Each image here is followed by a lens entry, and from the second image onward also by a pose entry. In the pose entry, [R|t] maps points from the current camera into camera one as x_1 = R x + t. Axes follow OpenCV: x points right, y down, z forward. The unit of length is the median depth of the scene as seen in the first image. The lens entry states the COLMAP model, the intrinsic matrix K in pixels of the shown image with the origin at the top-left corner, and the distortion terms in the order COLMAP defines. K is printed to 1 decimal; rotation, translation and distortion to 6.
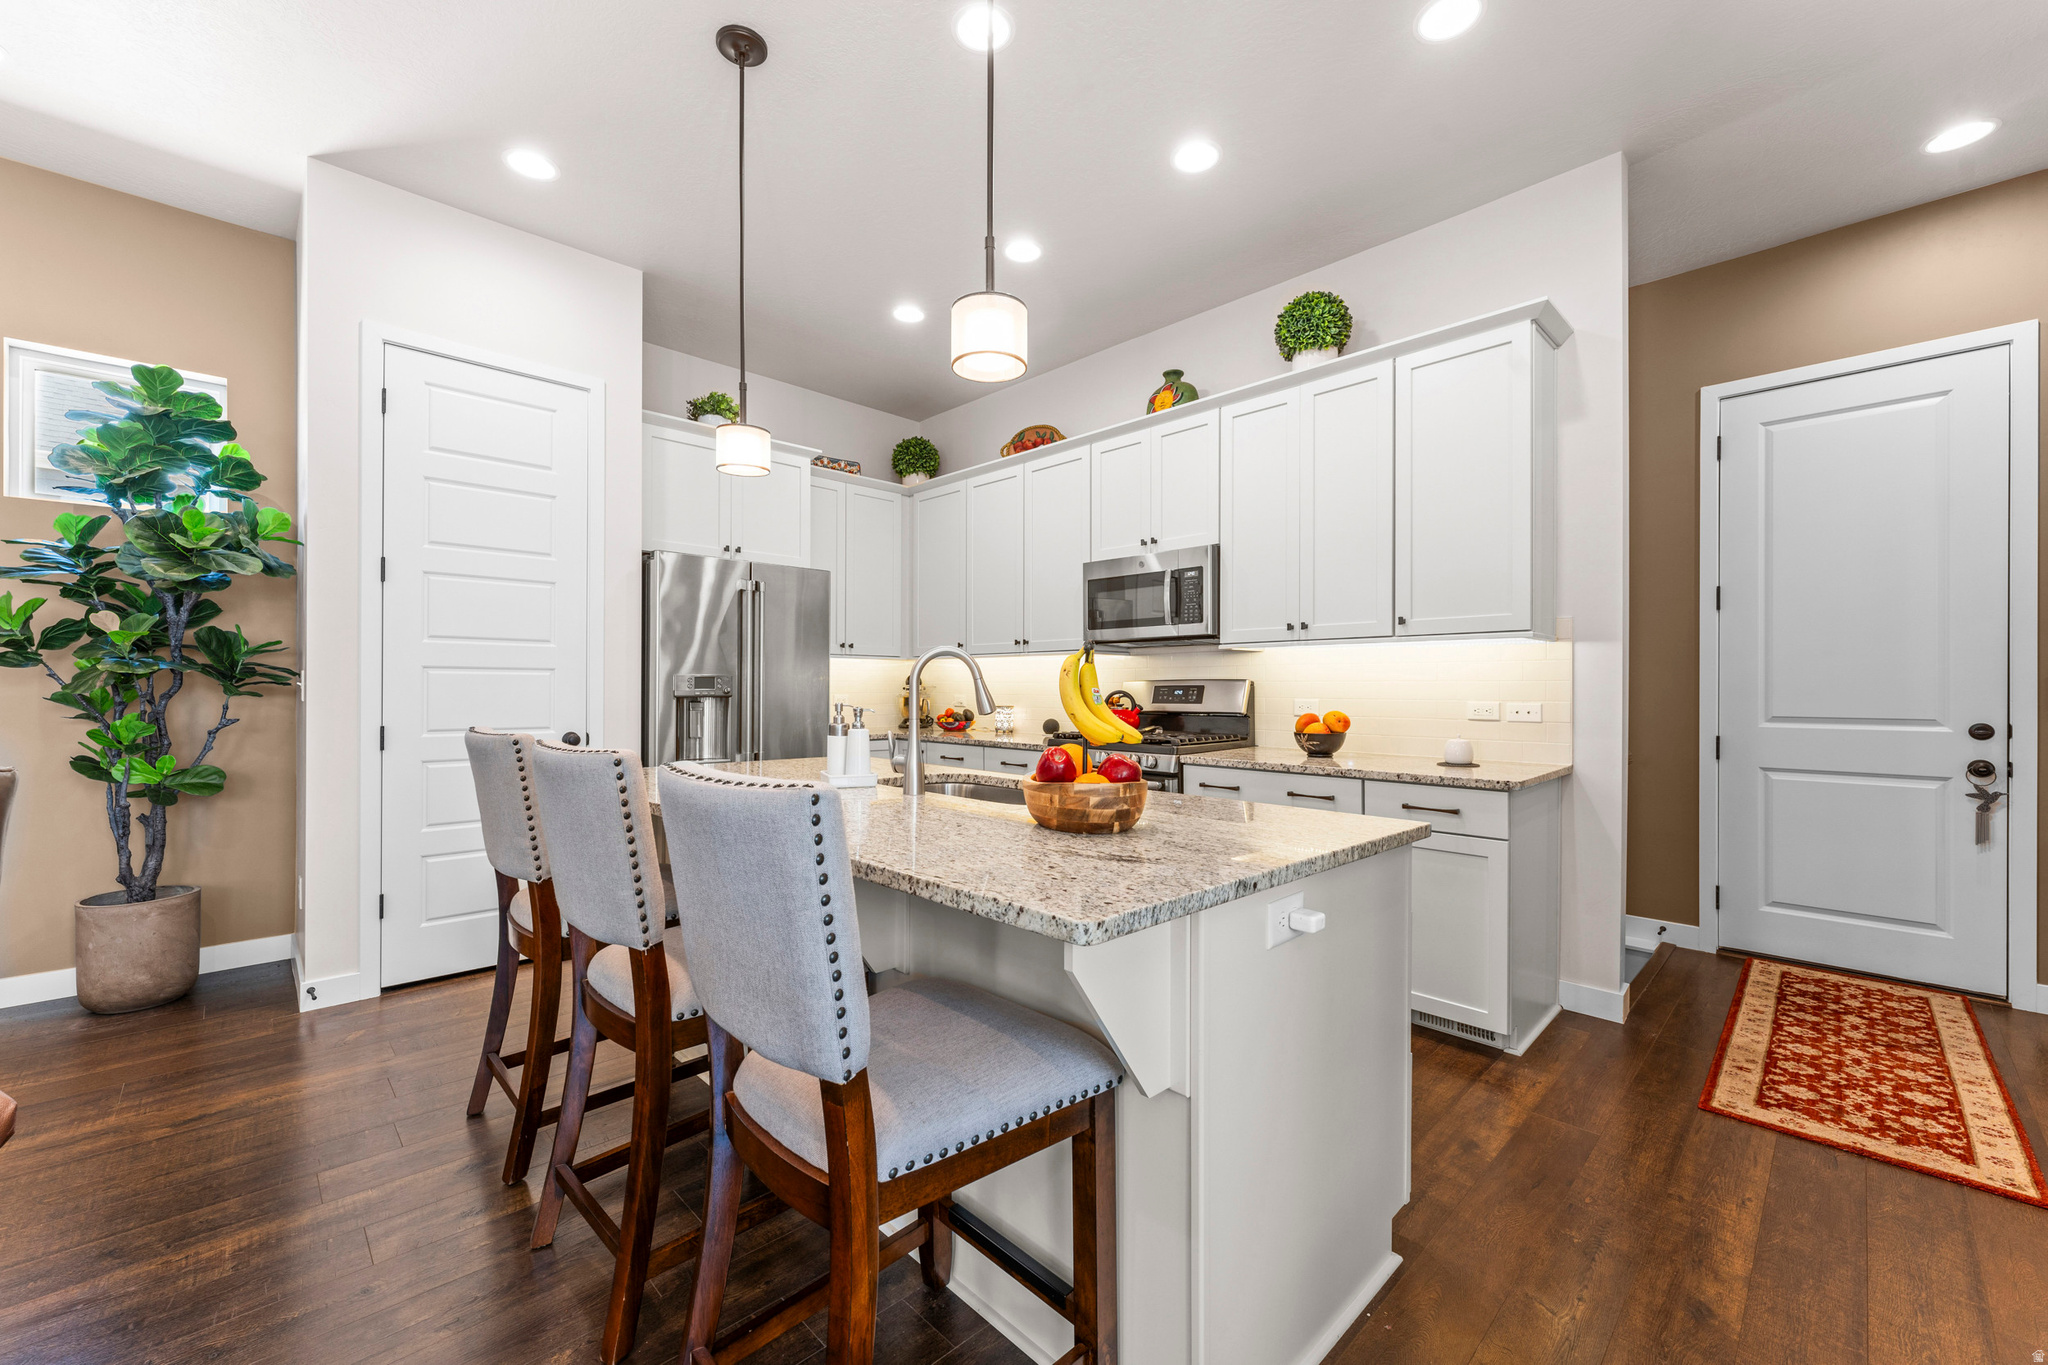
lens RADIAL K [[823.9, 0, 1007.9], [0, 823.9, 685.2], [0, 0, 1]] dist [-0.001256, 0.001119]
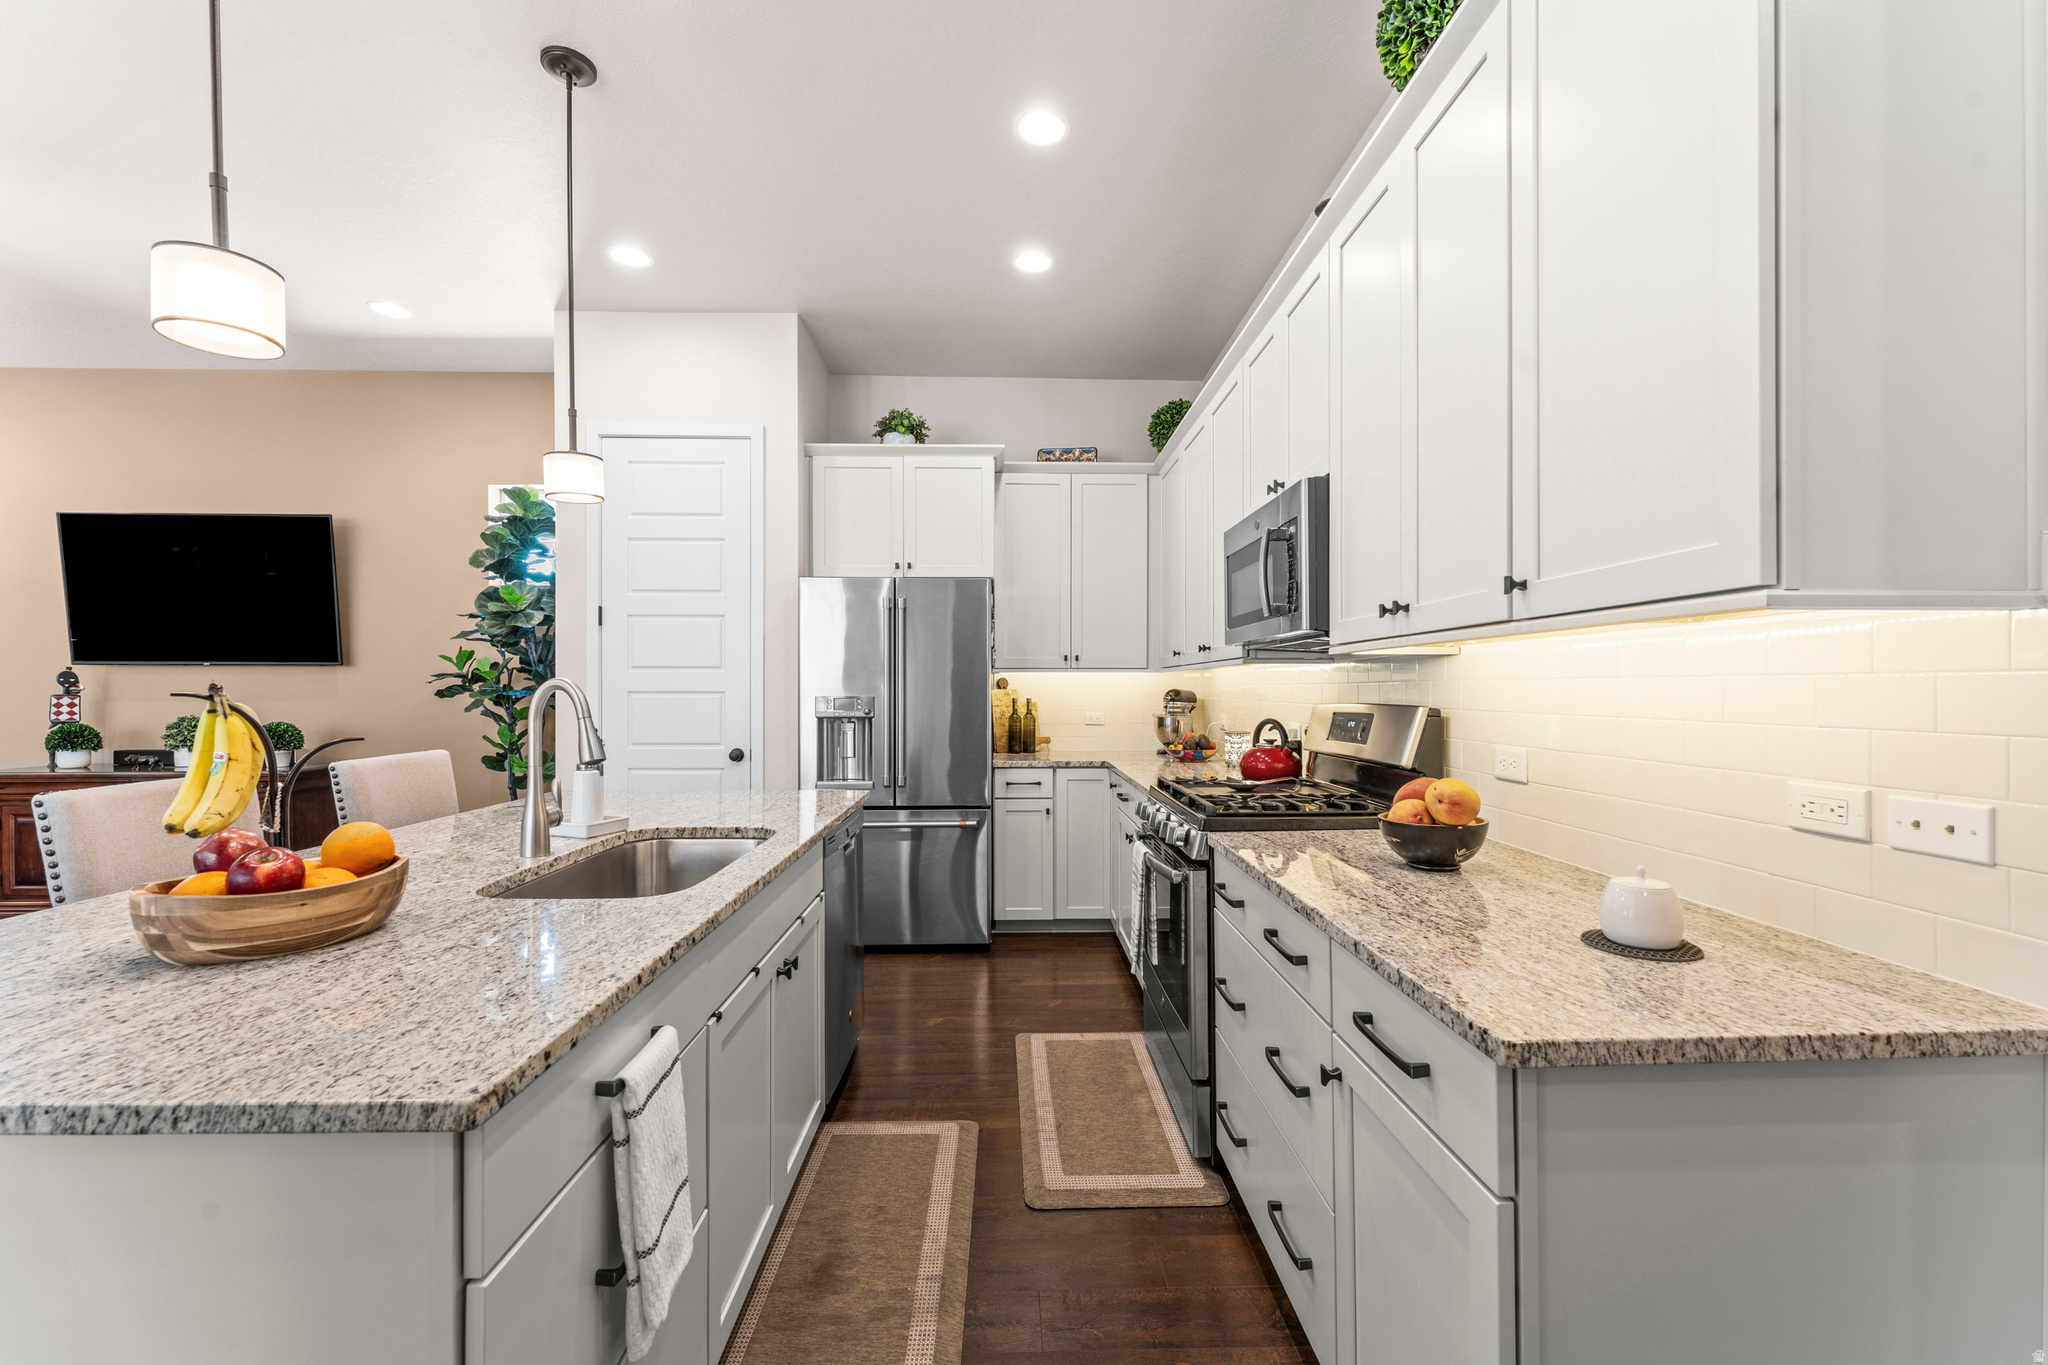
lens RADIAL K [[823.9, 0, 1015.7], [0, 823.9, 689.1], [0, 0, 1]] dist [-0.001256, 0.001119]
pose [[0.737462, -0.003627, -0.675378, 0.490308], [0.003836, 0.999992, -0.001182, -0.020230], [0.675377, -0.001719, 0.737470, 0.427552]]
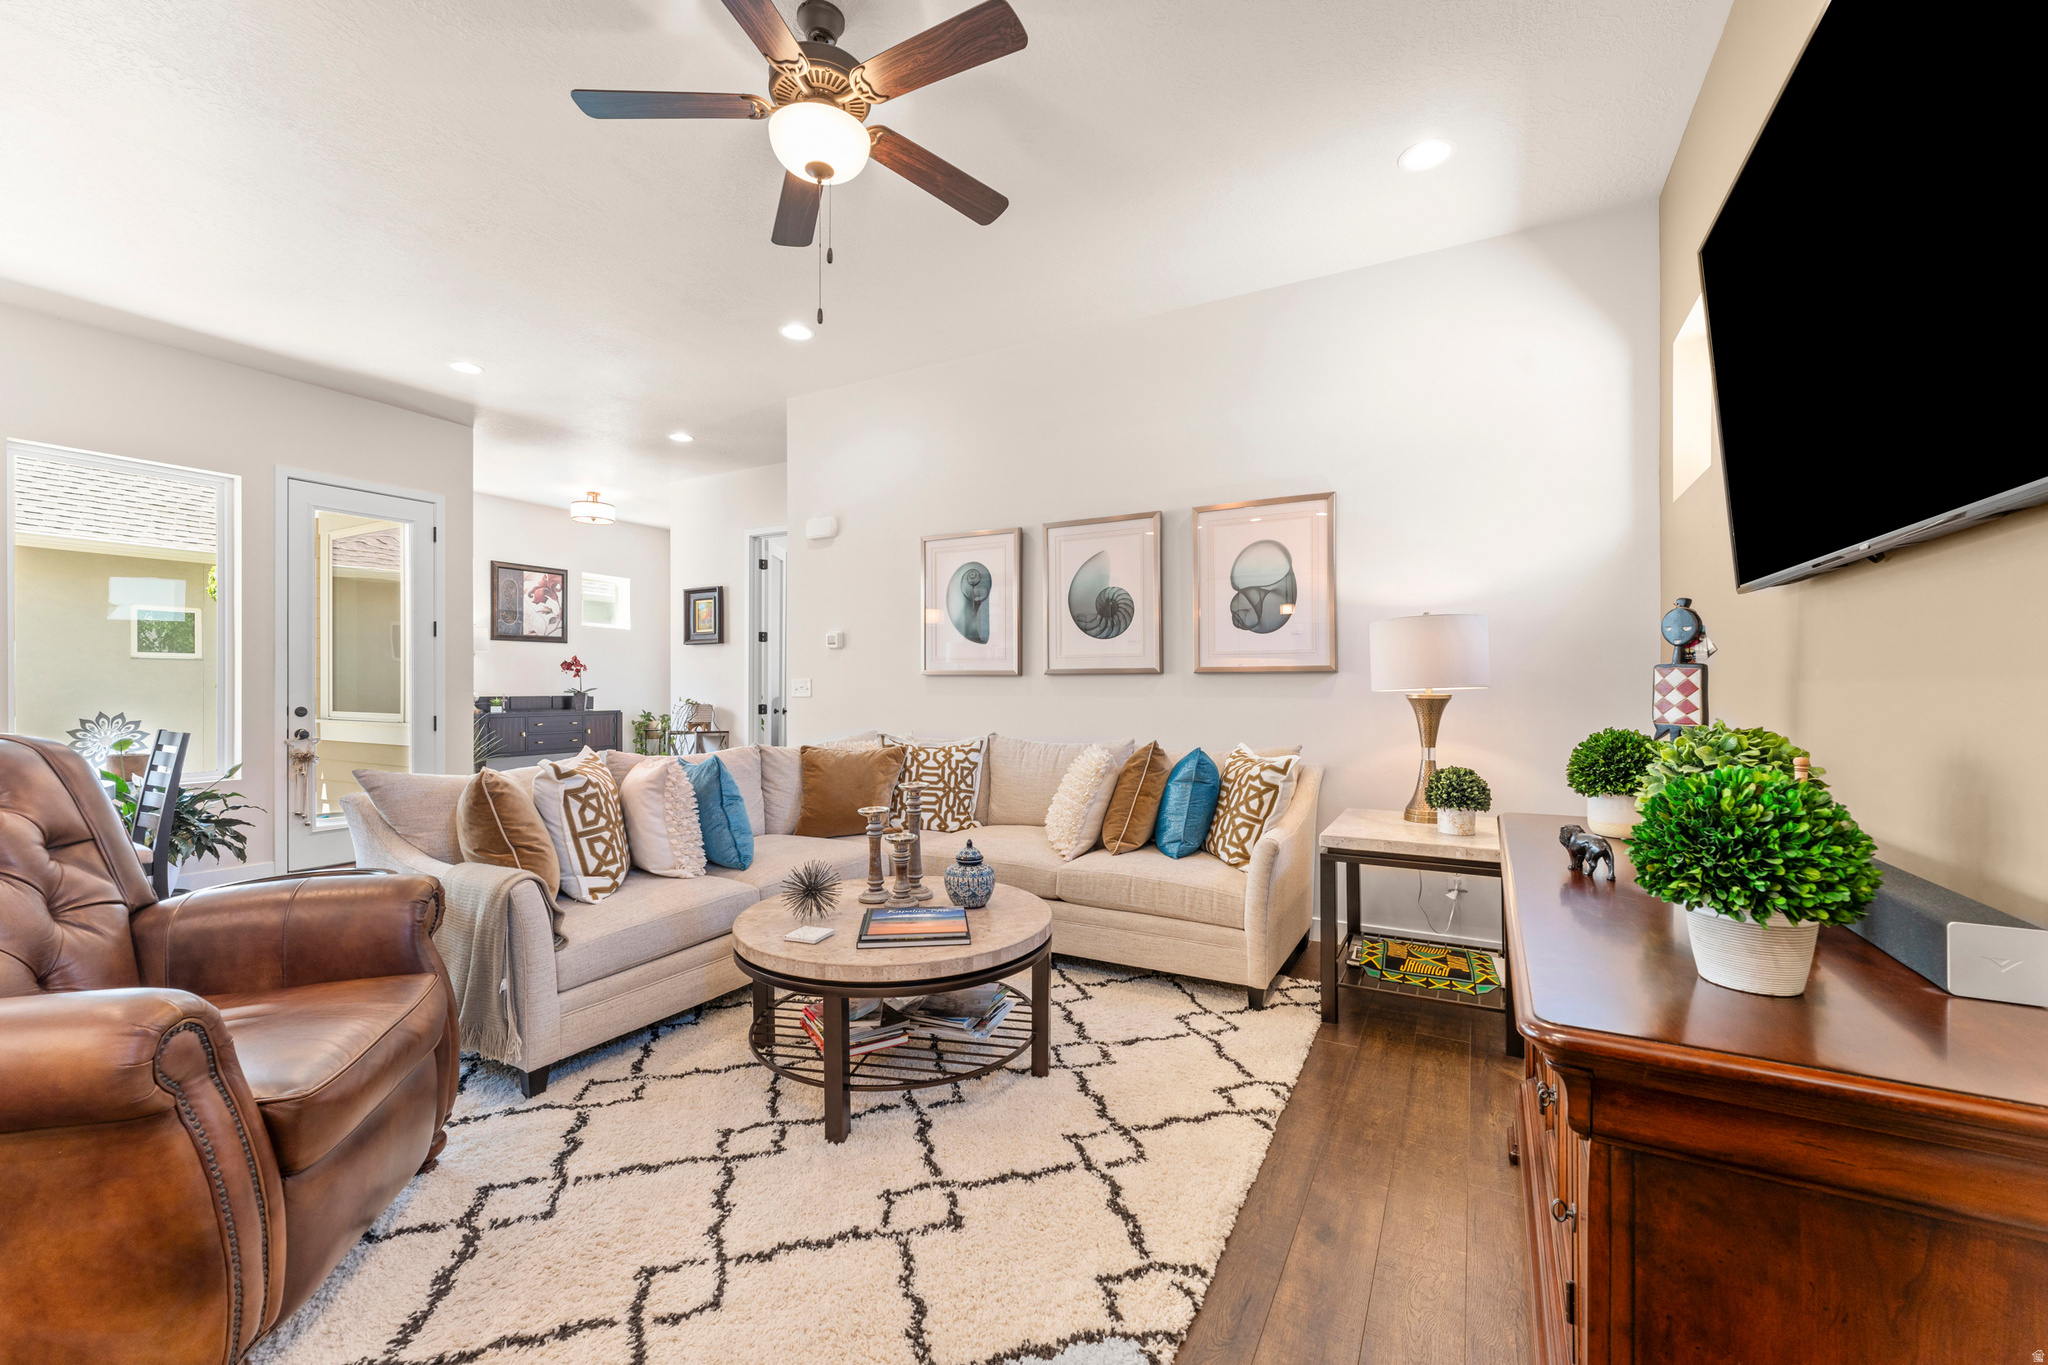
lens RADIAL K [[823.9, 0, 1024.3], [0, 823.9, 689.0], [0, 0, 1]] dist [-0.001256, 0.001119]
pose [[-0.956382, -0.000690, -0.292118, -0.840333], [-0.002039, 0.999989, 0.004312, -0.003568], [0.292112, 0.004719, -0.956372, 0.764723]]
